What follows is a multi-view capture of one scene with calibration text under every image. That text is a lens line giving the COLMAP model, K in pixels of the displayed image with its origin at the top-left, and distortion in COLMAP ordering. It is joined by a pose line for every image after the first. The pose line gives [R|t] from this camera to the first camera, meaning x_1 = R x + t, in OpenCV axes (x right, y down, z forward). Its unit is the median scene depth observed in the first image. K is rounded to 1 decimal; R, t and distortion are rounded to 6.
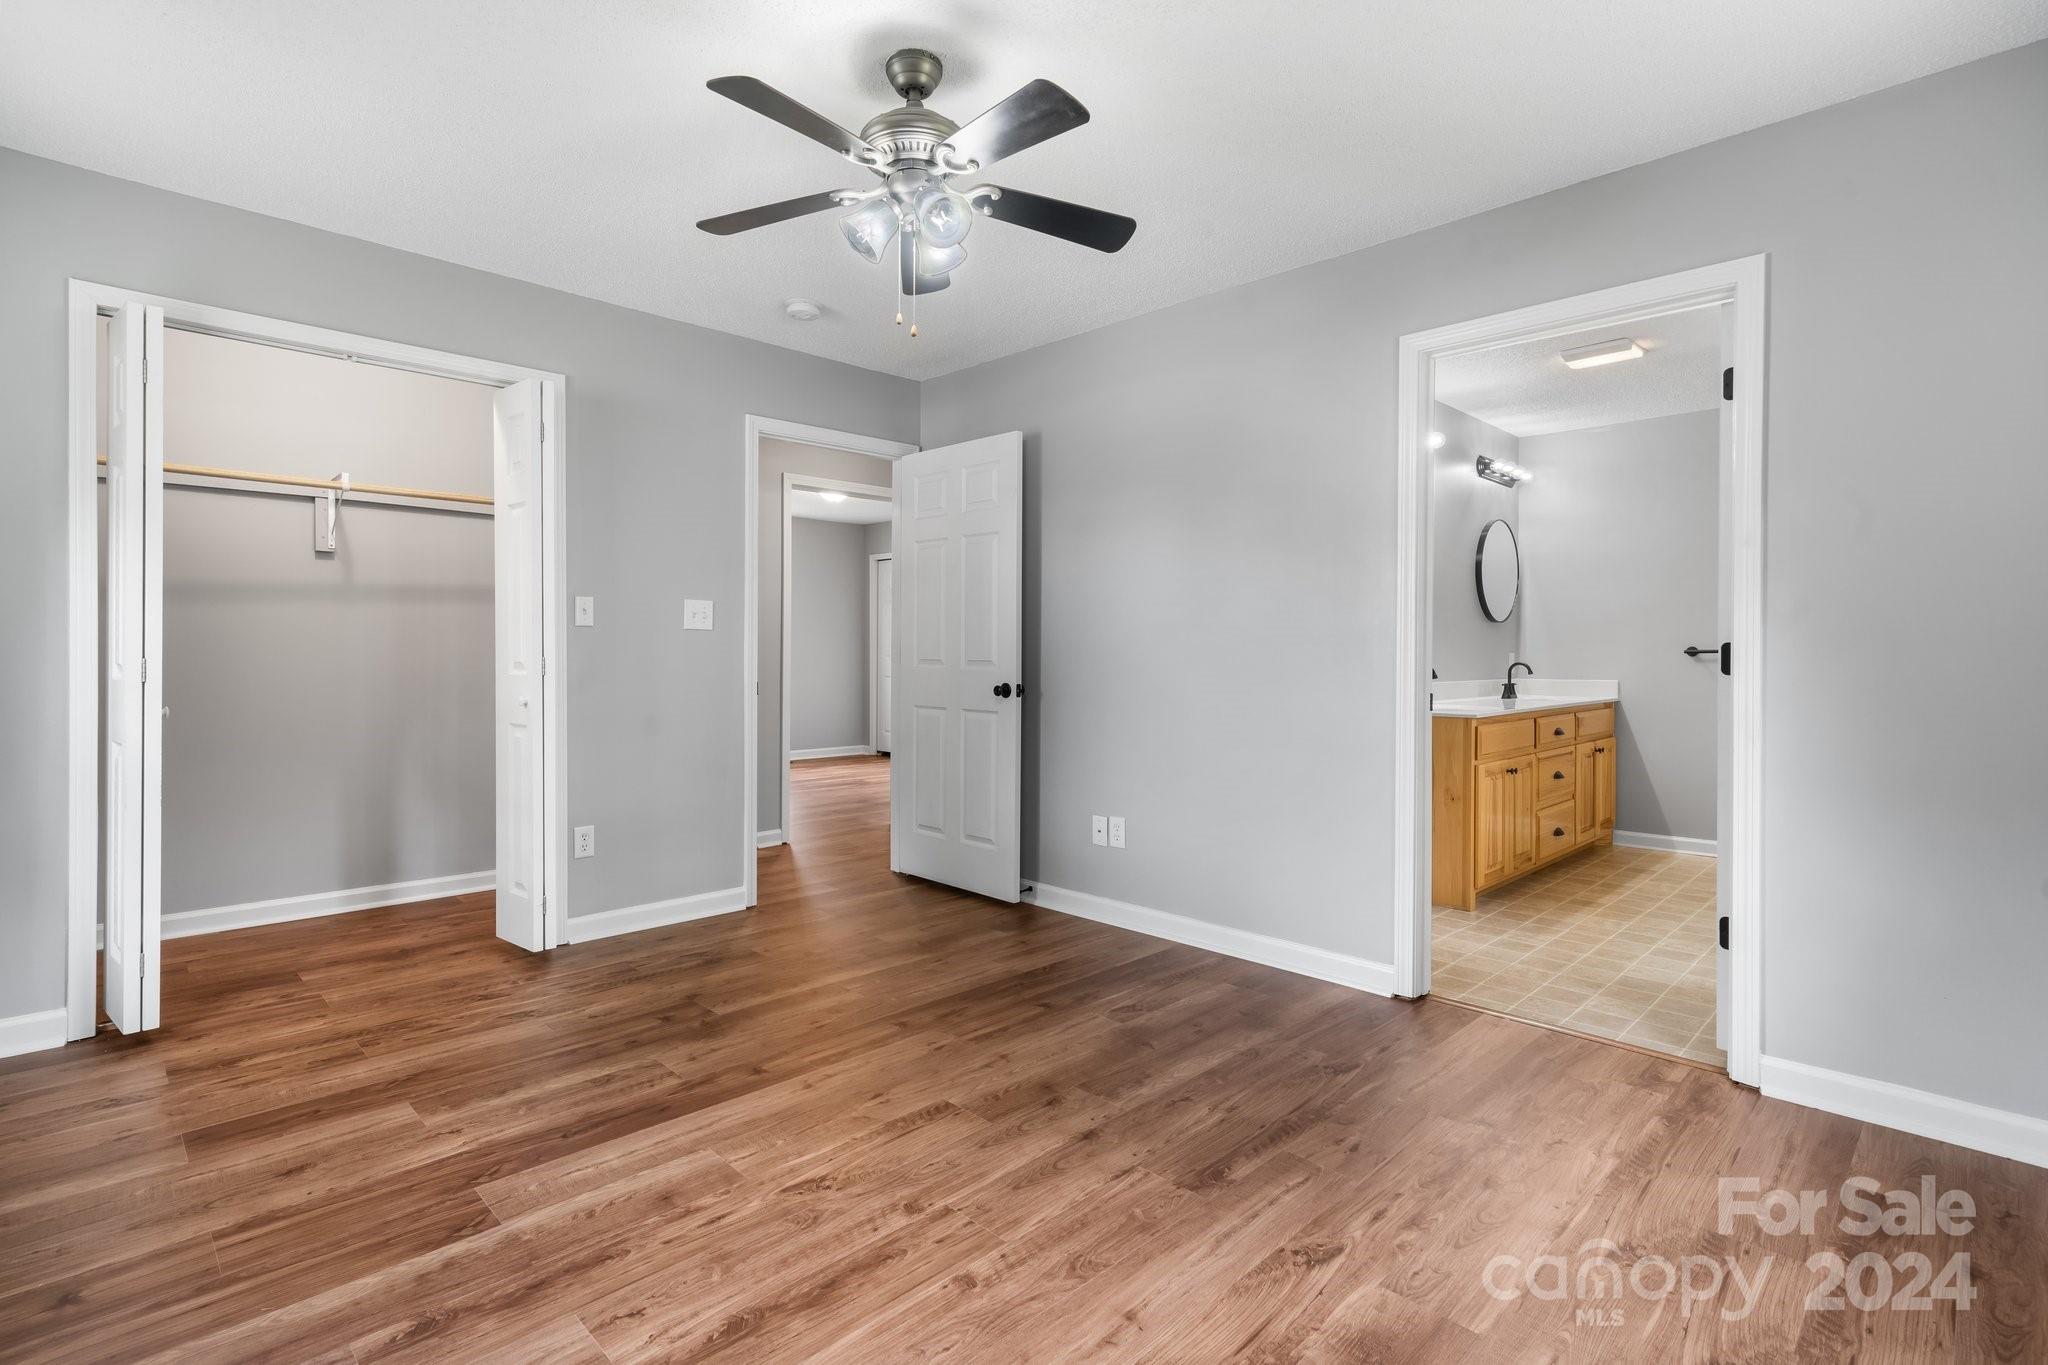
lens RADIAL K [[944.3, 0, 1024.1], [0, 944.3, 661.7], [0, 0, 1]] dist [0.003403, 0.001081]
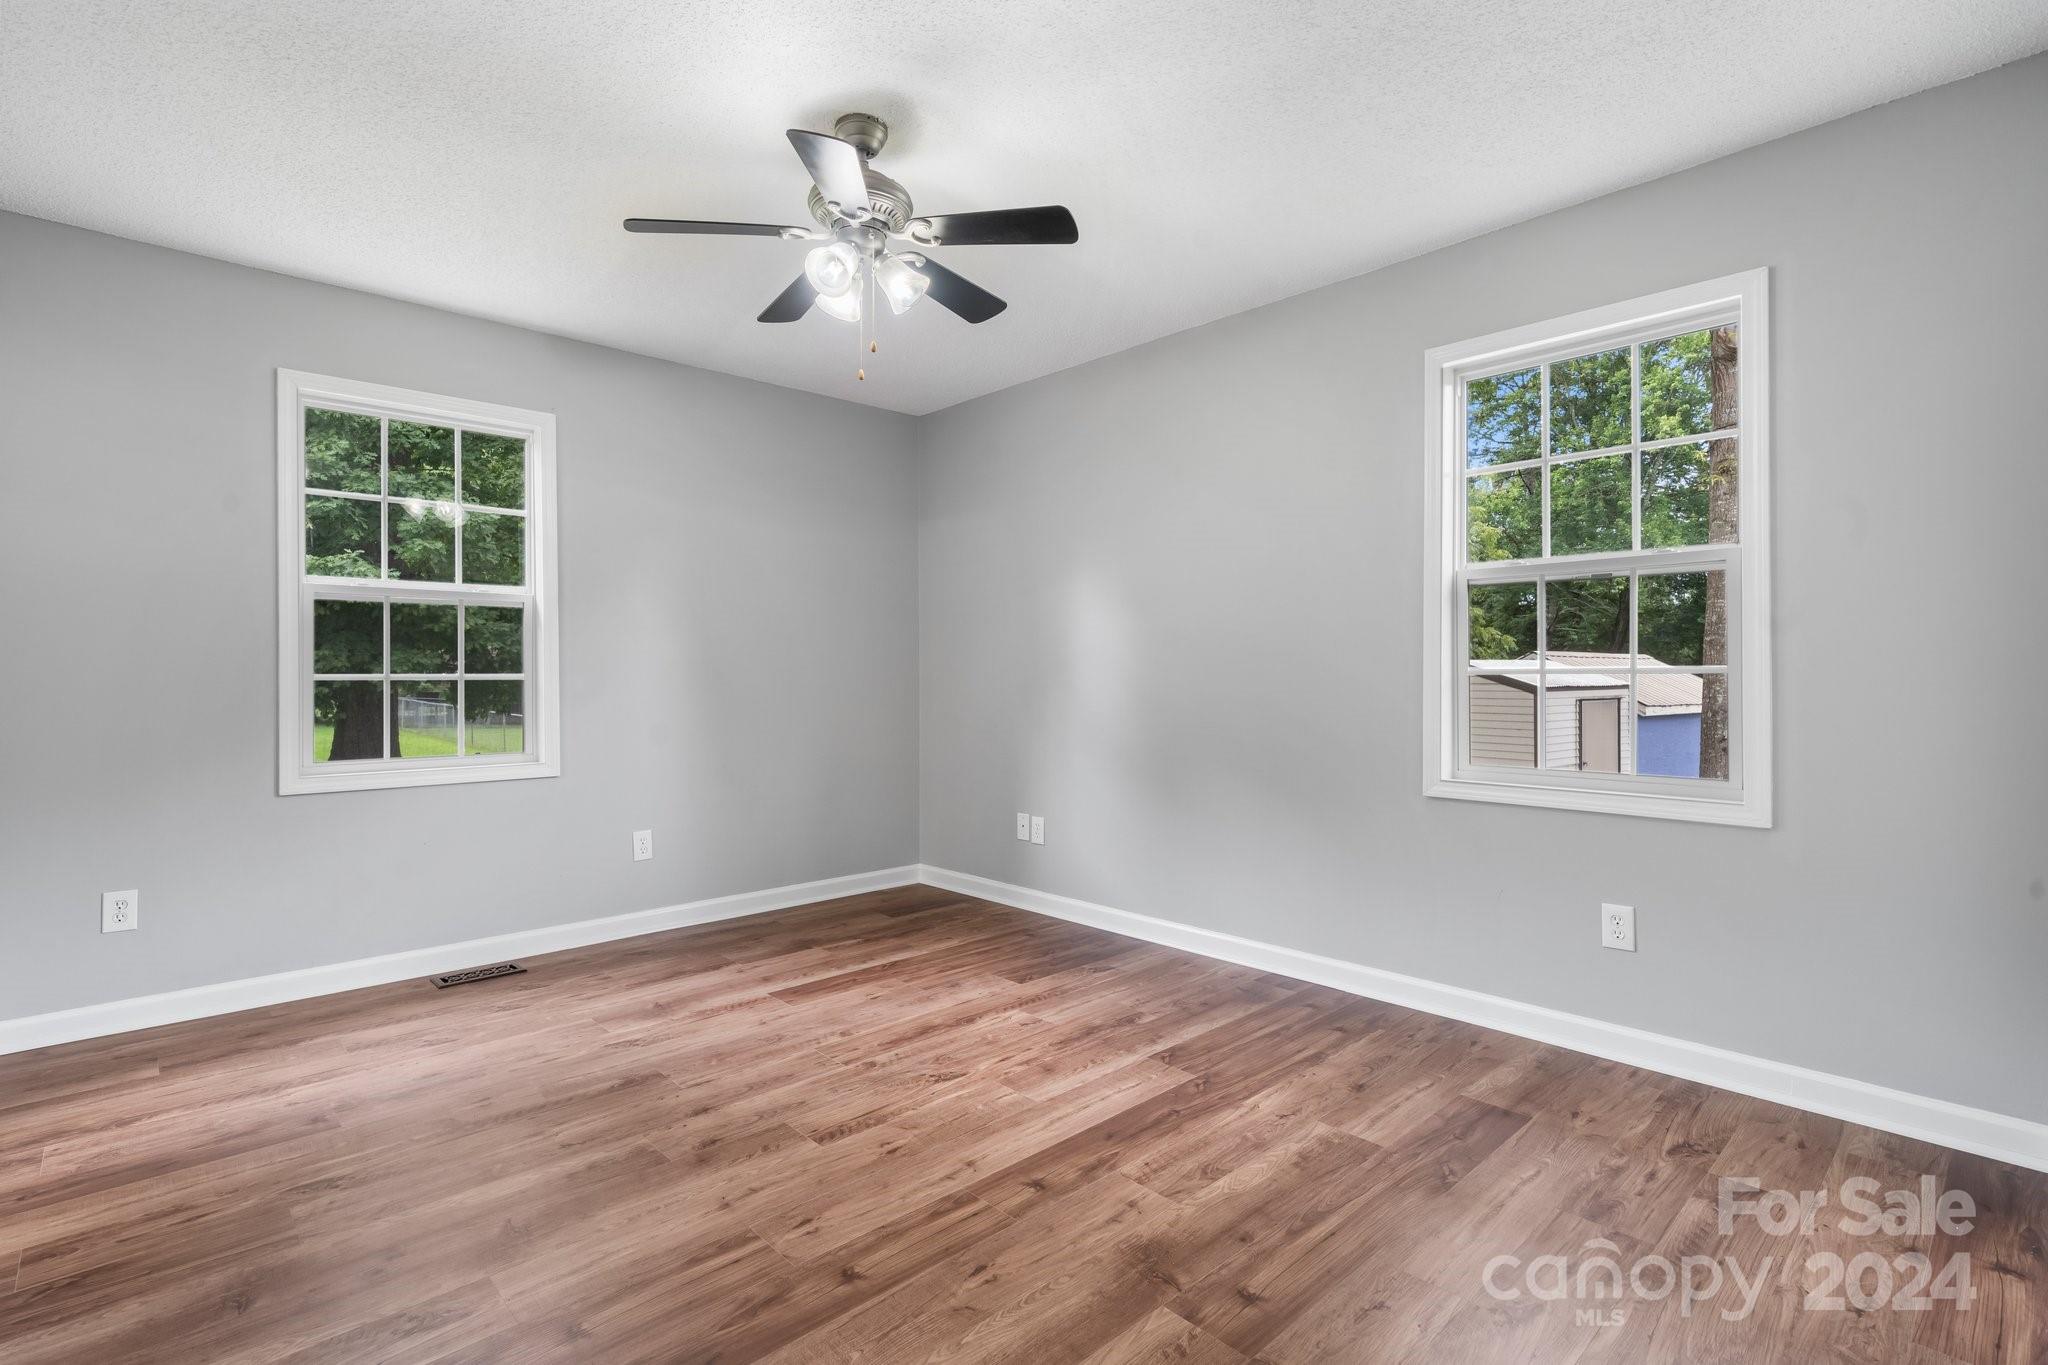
lens RADIAL K [[944.3, 0, 1025.3], [0, 944.3, 667.1], [0, 0, 1]] dist [0.003403, 0.001081]
pose [[-0.999570, -0.001537, 0.029289, -0.376714], [-0.001484, 0.999997, 0.001864, -0.019765], [-0.029292, 0.001820, -0.999569, 2.322126]]
